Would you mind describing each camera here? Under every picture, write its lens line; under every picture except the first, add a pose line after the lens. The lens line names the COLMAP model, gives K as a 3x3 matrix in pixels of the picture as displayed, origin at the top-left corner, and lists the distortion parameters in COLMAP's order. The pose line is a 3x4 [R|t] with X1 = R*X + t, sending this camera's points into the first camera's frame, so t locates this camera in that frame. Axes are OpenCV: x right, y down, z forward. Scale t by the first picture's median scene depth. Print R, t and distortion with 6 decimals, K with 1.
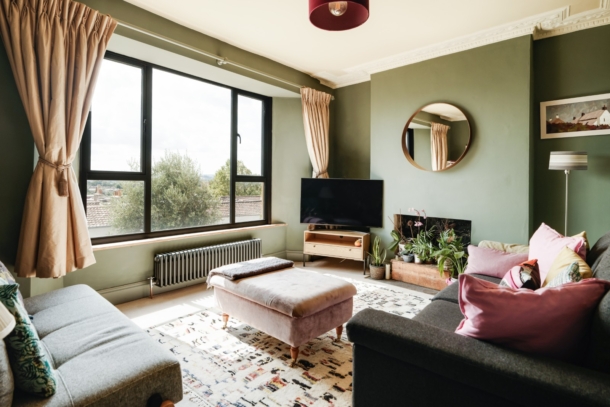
lens RADIAL K [[357.4, 0, 305.2], [0, 357.4, 191.6], [0, 0, 1]] dist [0.015255, 0.000180]
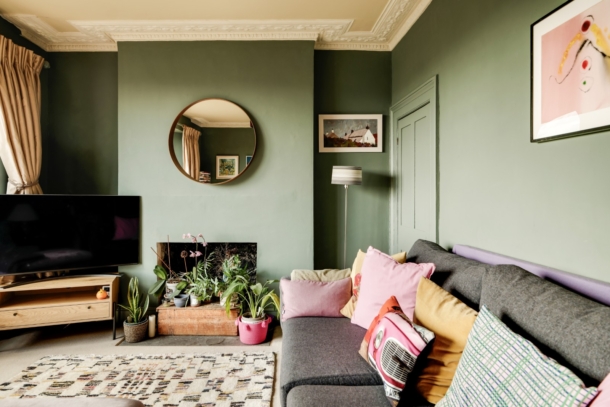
lens RADIAL K [[357.4, 0, 305.2], [0, 357.4, 191.6], [0, 0, 1]] dist [0.015255, 0.000180]
pose [[0.727126, -0.010542, 0.686423, -0.032816], [0.027573, 0.999524, -0.013857, -0.023130], [-0.685950, 0.029002, 0.727070, 0.273079]]
